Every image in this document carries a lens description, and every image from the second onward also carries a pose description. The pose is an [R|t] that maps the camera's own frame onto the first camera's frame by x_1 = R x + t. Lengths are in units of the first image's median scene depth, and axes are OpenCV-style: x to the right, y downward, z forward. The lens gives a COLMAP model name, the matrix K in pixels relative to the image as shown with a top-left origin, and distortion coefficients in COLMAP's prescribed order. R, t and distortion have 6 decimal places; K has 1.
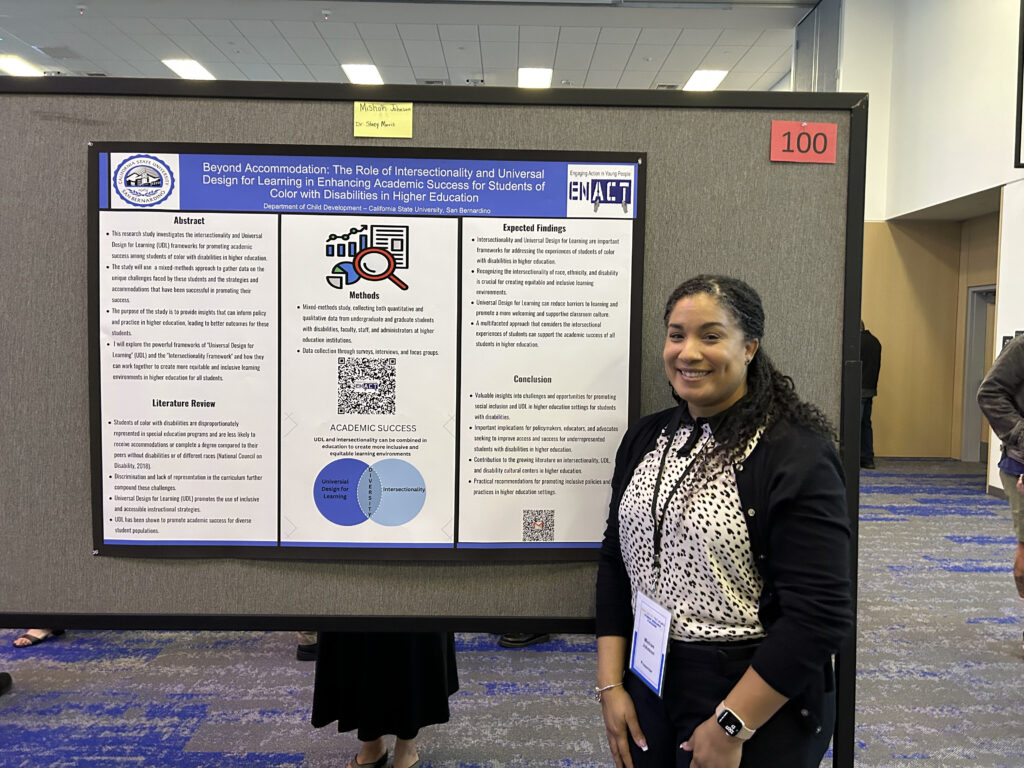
lens RADIAL K [[767.6, 0, 517.1], [0, 767.6, 377.6], [0, 0, 1]] dist [0.052257, -0.069222]
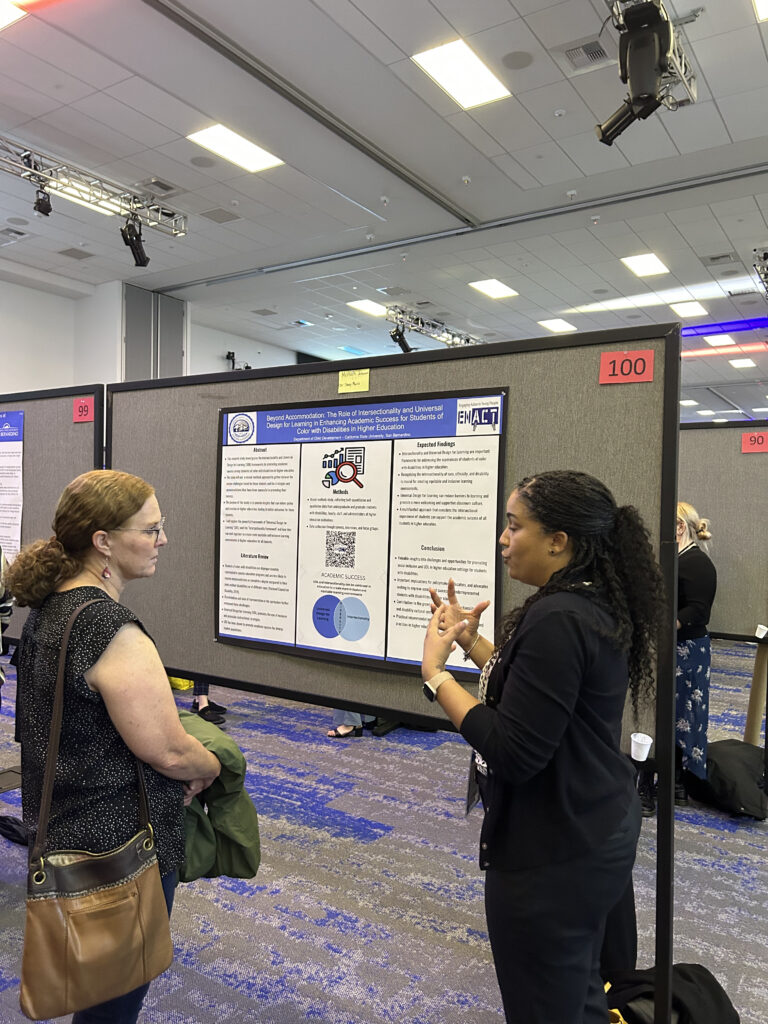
lens RADIAL K [[767.6, 0, 380.6], [0, 767.6, 514.4], [0, 0, 1]] dist [0.052257, -0.069222]
pose [[0.827431, 0.005980, -0.561535, 0.750395], [-0.036897, 0.998362, -0.043736, 0.005114], [0.560353, 0.056908, 0.826296, -0.250273]]
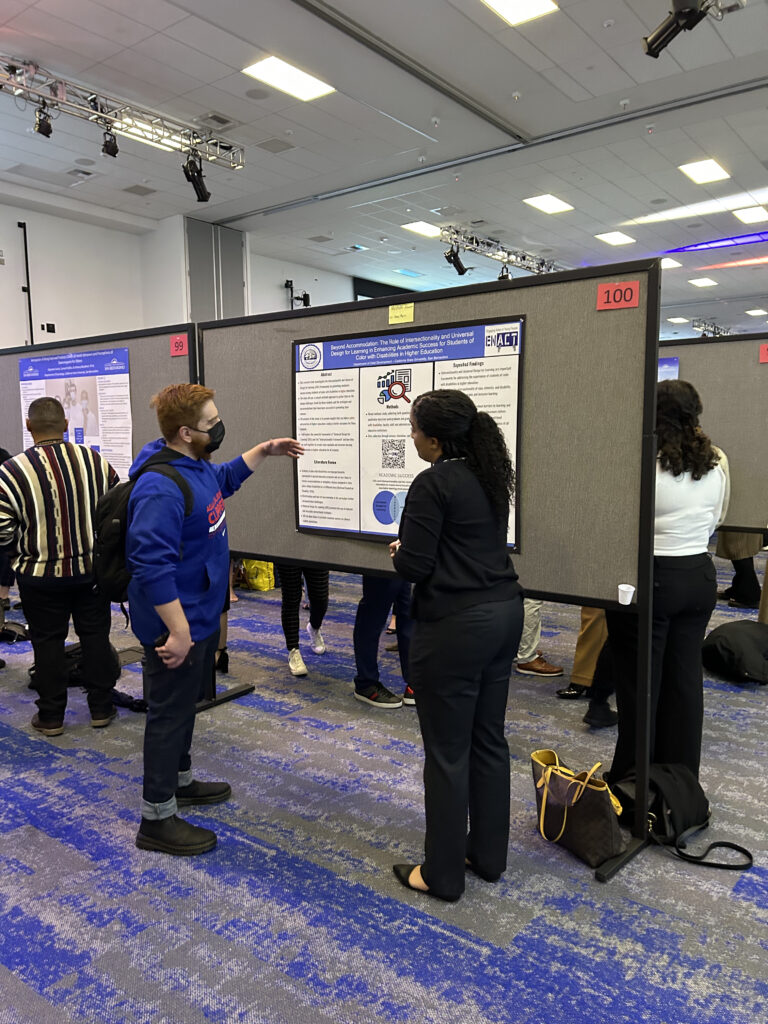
lens RADIAL K [[767.6, 0, 383.6], [0, 767.6, 522.6], [0, 0, 1]] dist [0.052257, -0.069222]
pose [[0.782530, 0.051072, -0.620515, 0.998069], [-0.013869, 0.997812, 0.064637, 0.060244], [0.622459, -0.041974, 0.781526, -0.539835]]
